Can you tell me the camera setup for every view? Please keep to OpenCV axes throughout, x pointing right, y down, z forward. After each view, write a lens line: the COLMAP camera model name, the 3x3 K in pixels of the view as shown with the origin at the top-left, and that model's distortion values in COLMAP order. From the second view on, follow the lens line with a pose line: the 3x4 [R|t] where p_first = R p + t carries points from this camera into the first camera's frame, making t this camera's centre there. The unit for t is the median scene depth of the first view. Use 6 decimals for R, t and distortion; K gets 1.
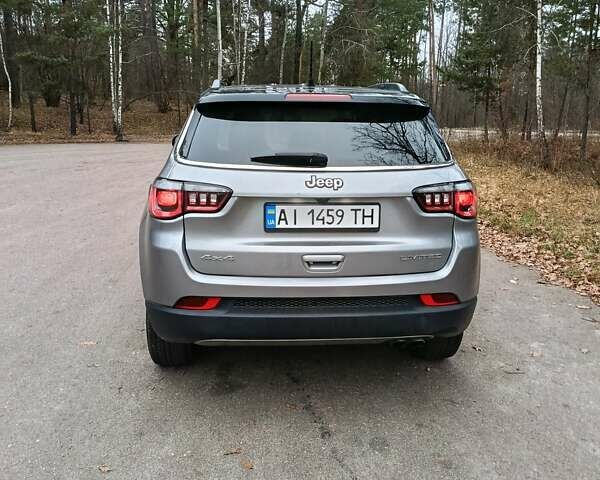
lens RADIAL K [[576.8, 0, 300.0], [0, 576.8, 240.0], [0, 0, 1]] dist [0.129637, -0.161747]
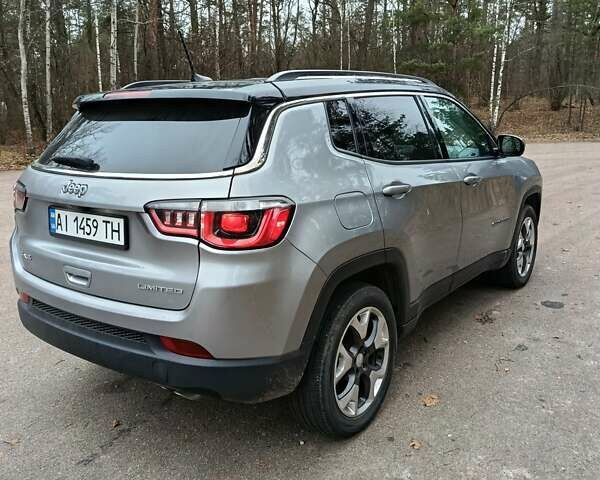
lens RADIAL K [[576.8, 0, 300.0], [0, 576.8, 240.0], [0, 0, 1]] dist [0.129637, -0.161747]
pose [[0.737206, 0.115409, -0.665739, 0.689815], [-0.116539, 0.992256, 0.042963, -0.074456], [0.665542, 0.045912, 0.744947, 0.416793]]
